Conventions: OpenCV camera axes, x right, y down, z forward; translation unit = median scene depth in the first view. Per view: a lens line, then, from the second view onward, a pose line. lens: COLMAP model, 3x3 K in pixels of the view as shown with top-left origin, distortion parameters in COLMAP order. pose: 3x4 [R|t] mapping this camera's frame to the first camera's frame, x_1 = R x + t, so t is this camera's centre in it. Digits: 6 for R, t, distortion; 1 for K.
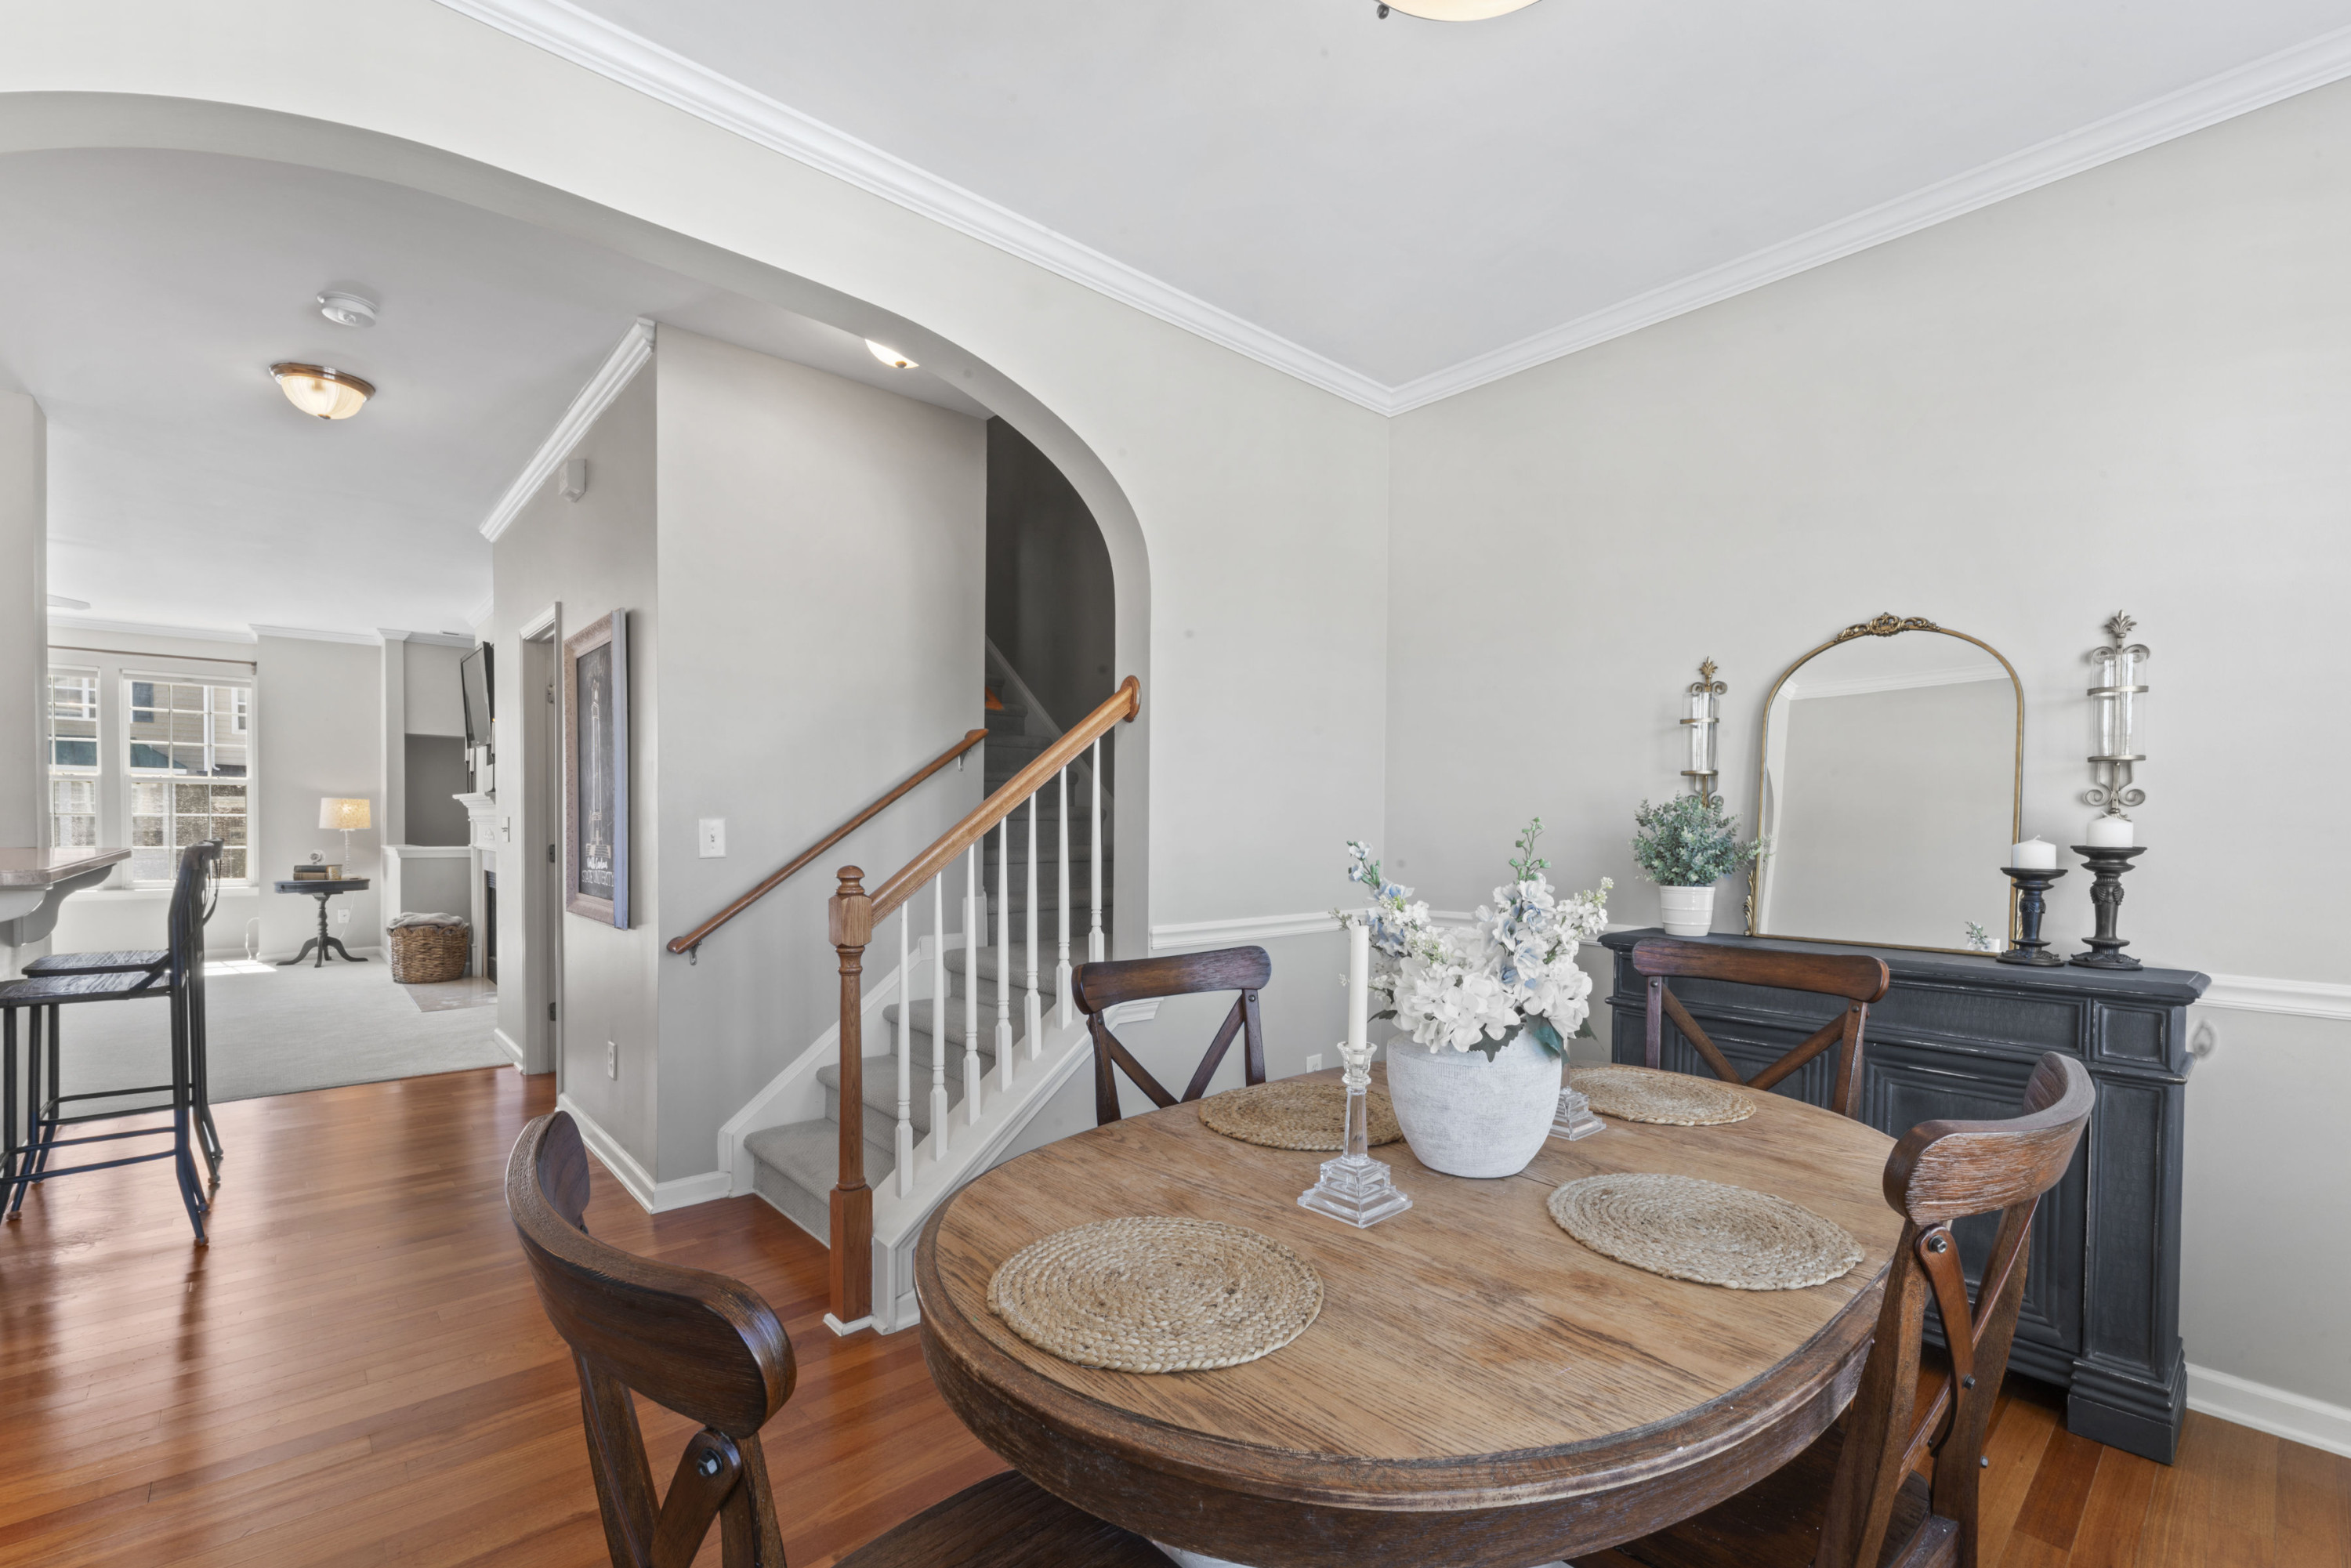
lens RADIAL K [[1018.3, 0, 1196.0], [0, 1018.3, 831.4], [0, 0, 1]] dist [-0.006432, -0.000289]
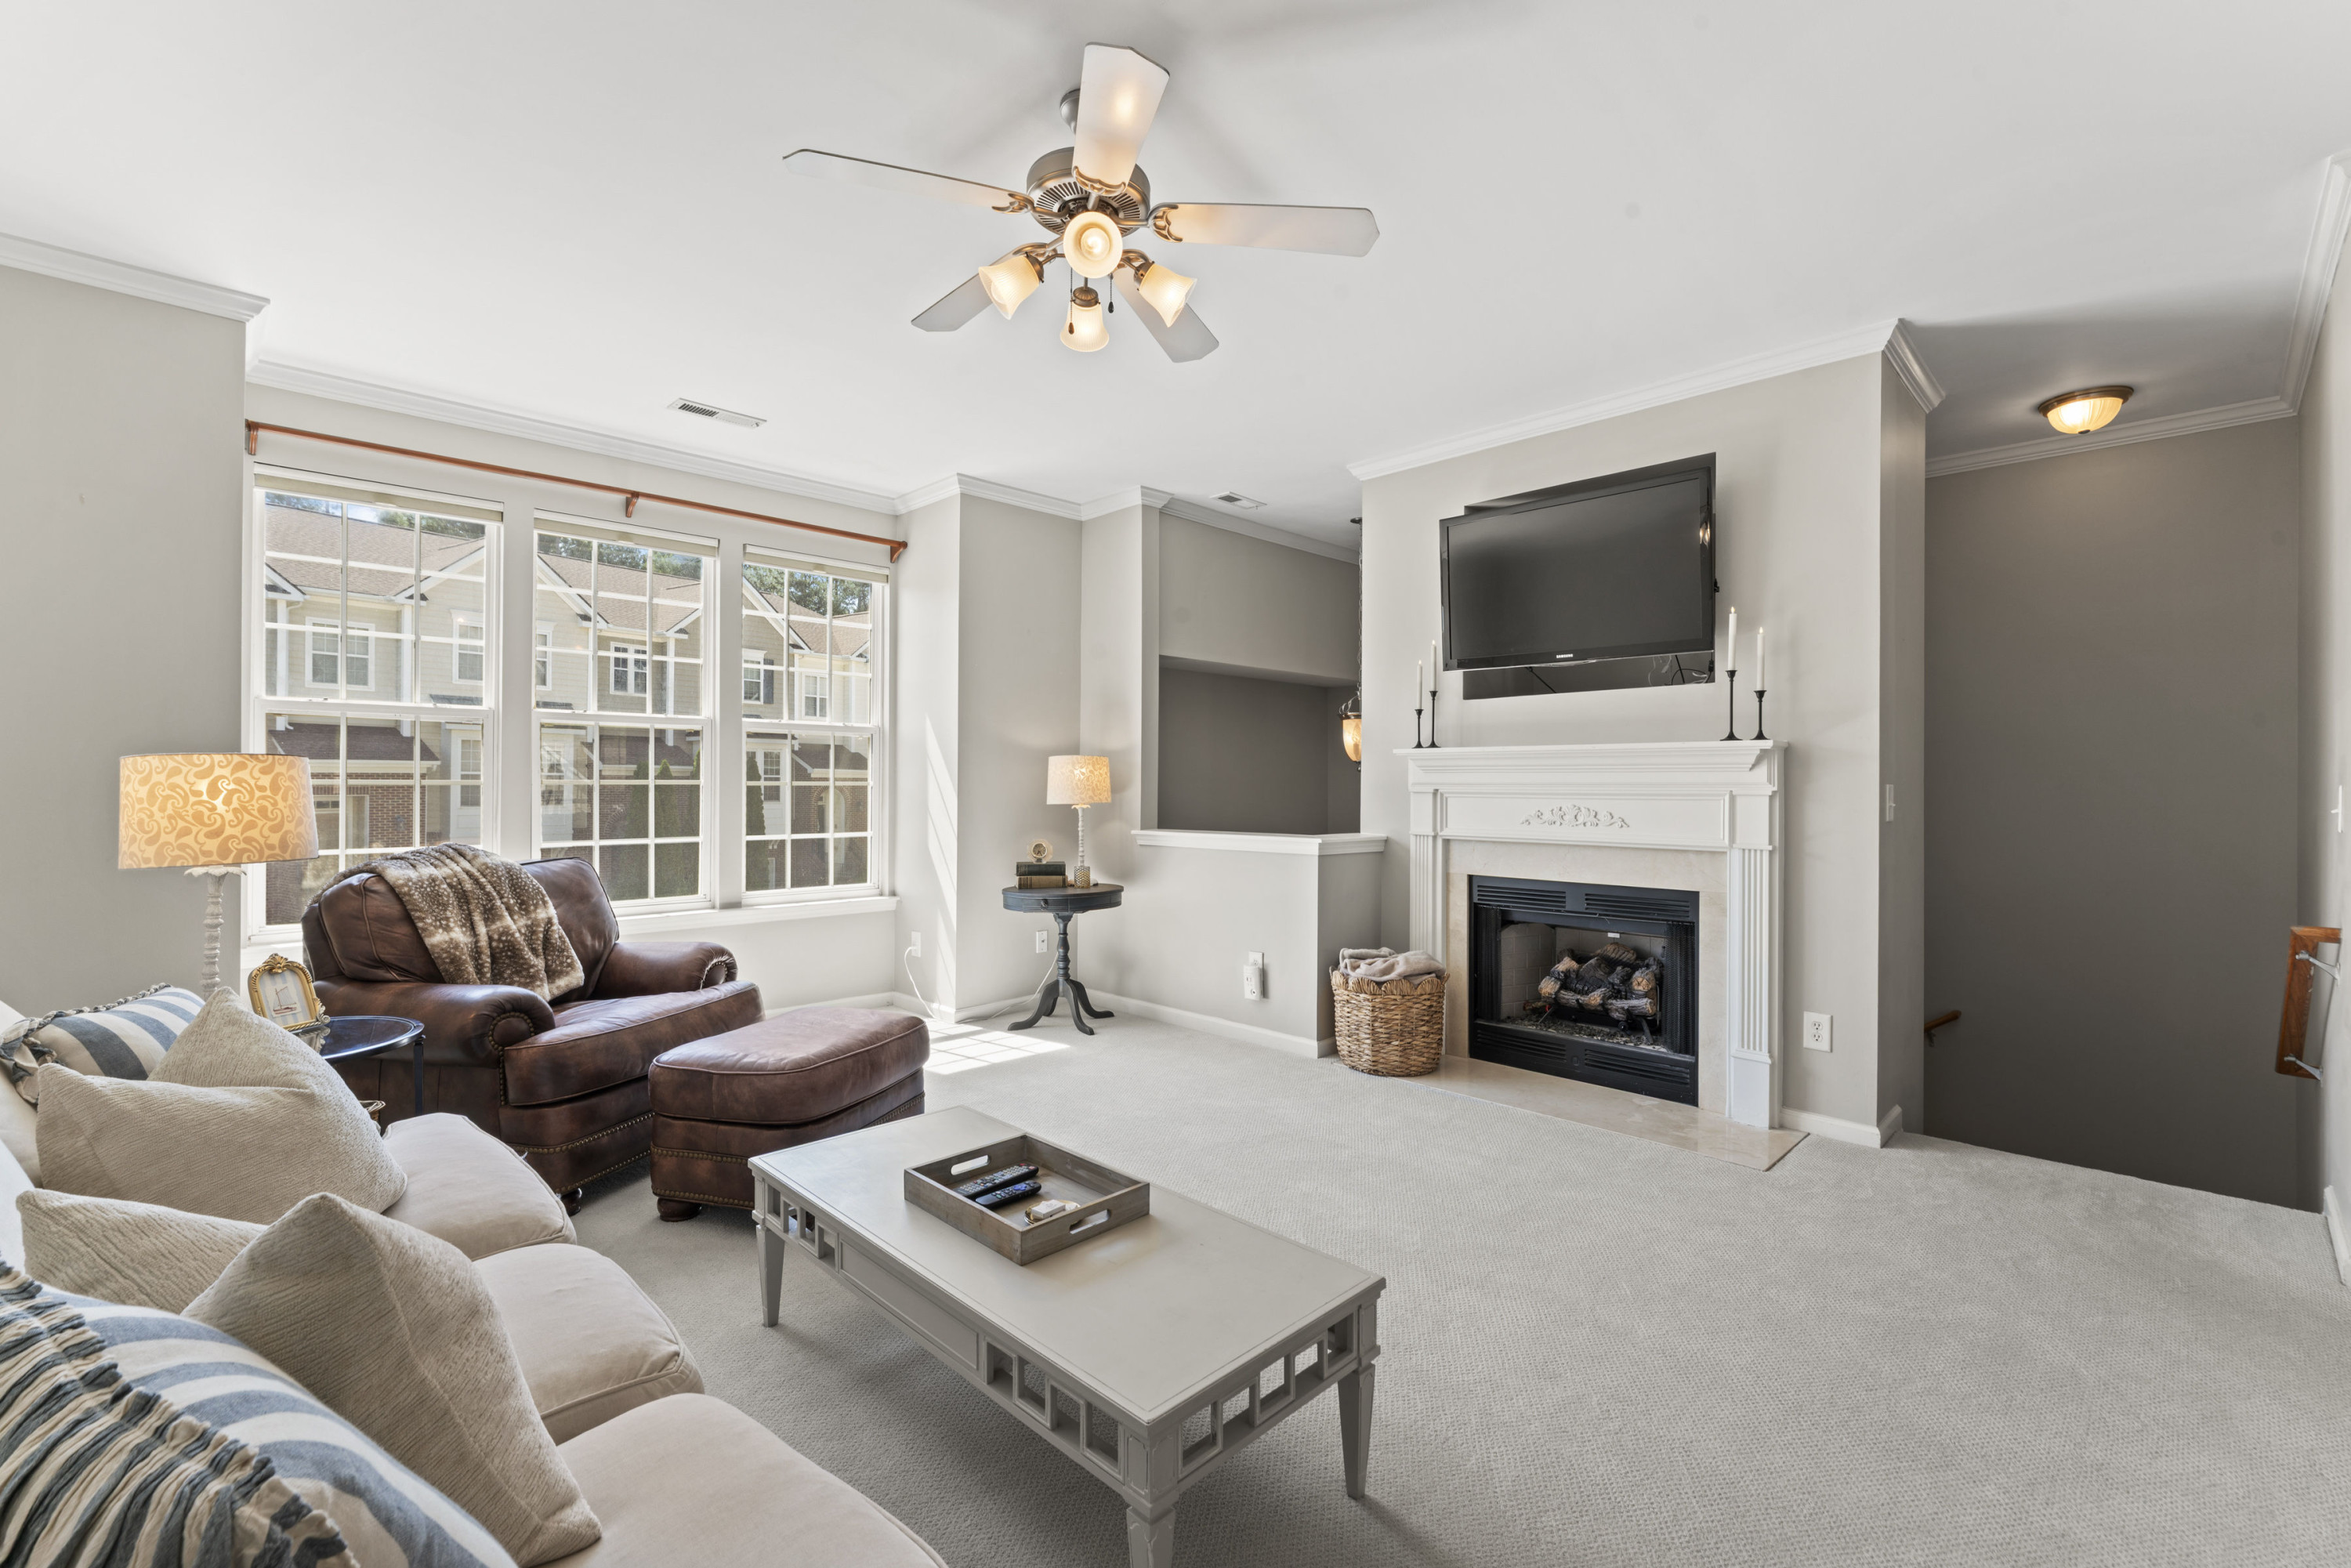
lens RADIAL K [[1018.3, 0, 1169.2], [0, 1018.3, 795.8], [0, 0, 1]] dist [-0.006432, -0.000289]
pose [[0.998950, -0.002189, 0.045765, -0.856215], [0.002317, 0.999994, -0.002757, -0.006505], [-0.045759, 0.002860, 0.998948, 0.387220]]
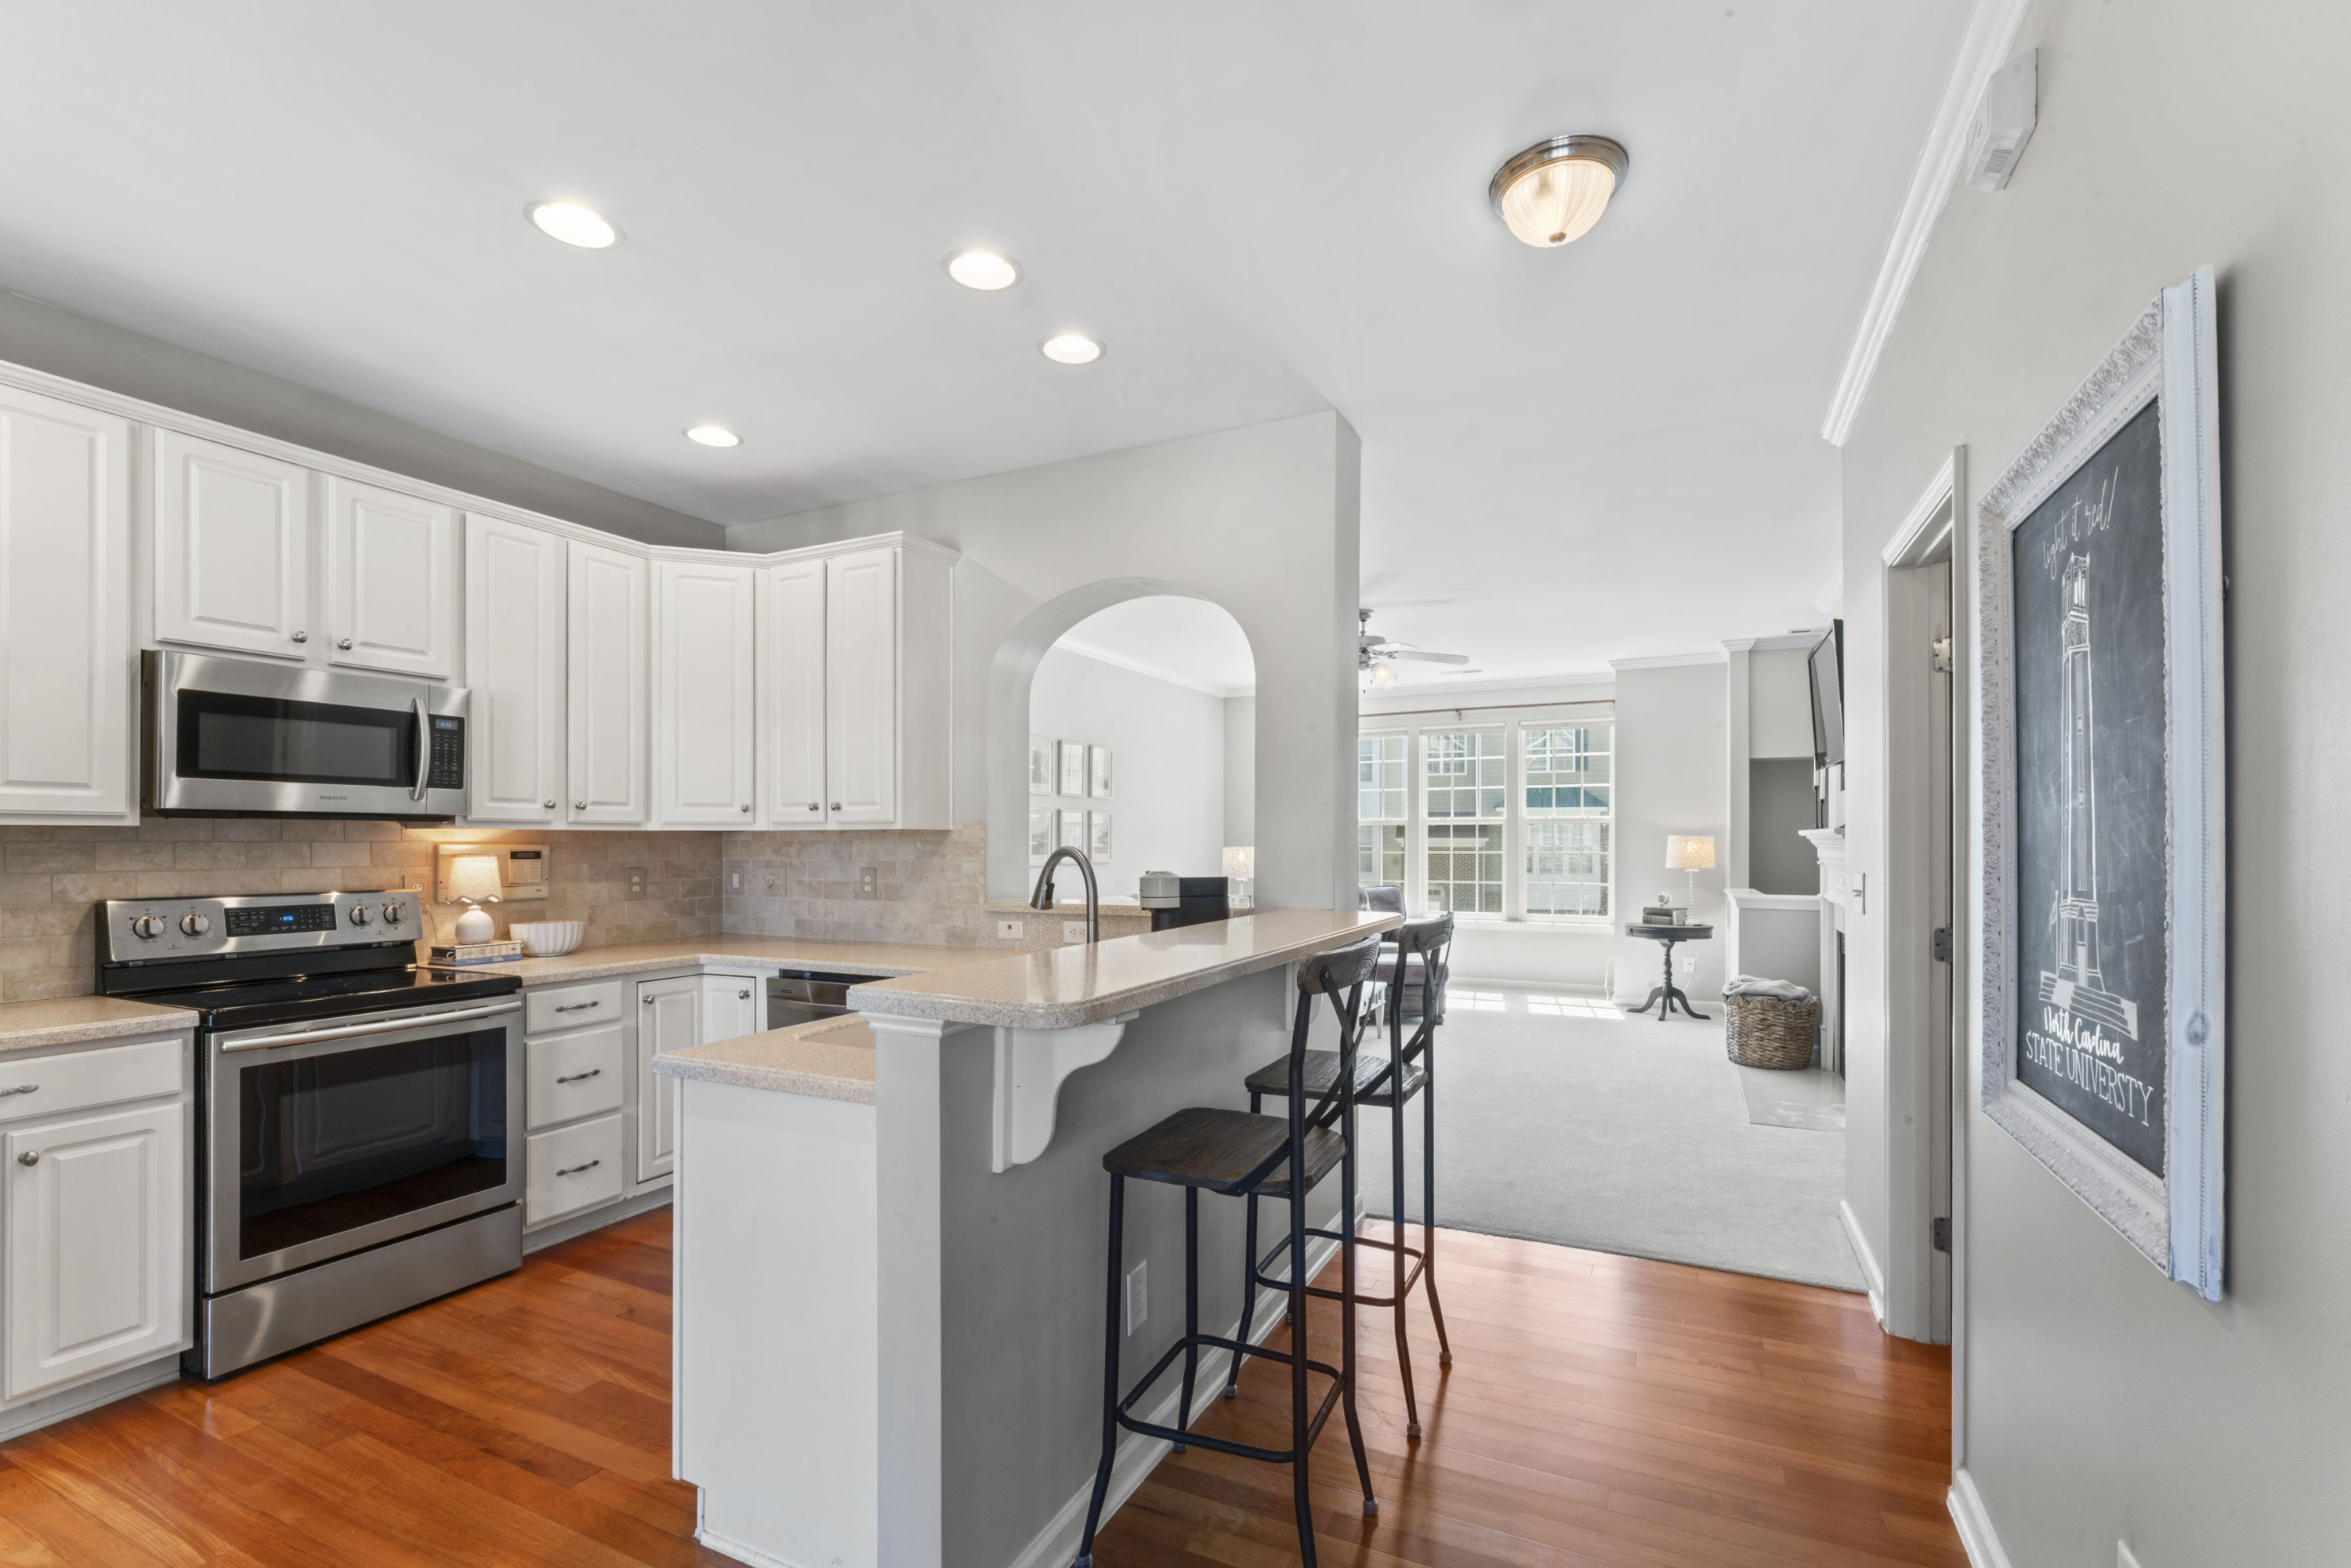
lens RADIAL K [[1018.3, 0, 1187.8], [0, 1018.3, 848.7], [0, 0, 1]] dist [-0.006432, -0.000289]
pose [[0.370684, 0.000692, -0.928759, -0.172016], [-0.007525, 0.999969, -0.002258, -0.016460], [0.928729, 0.007826, 0.370678, 0.261160]]
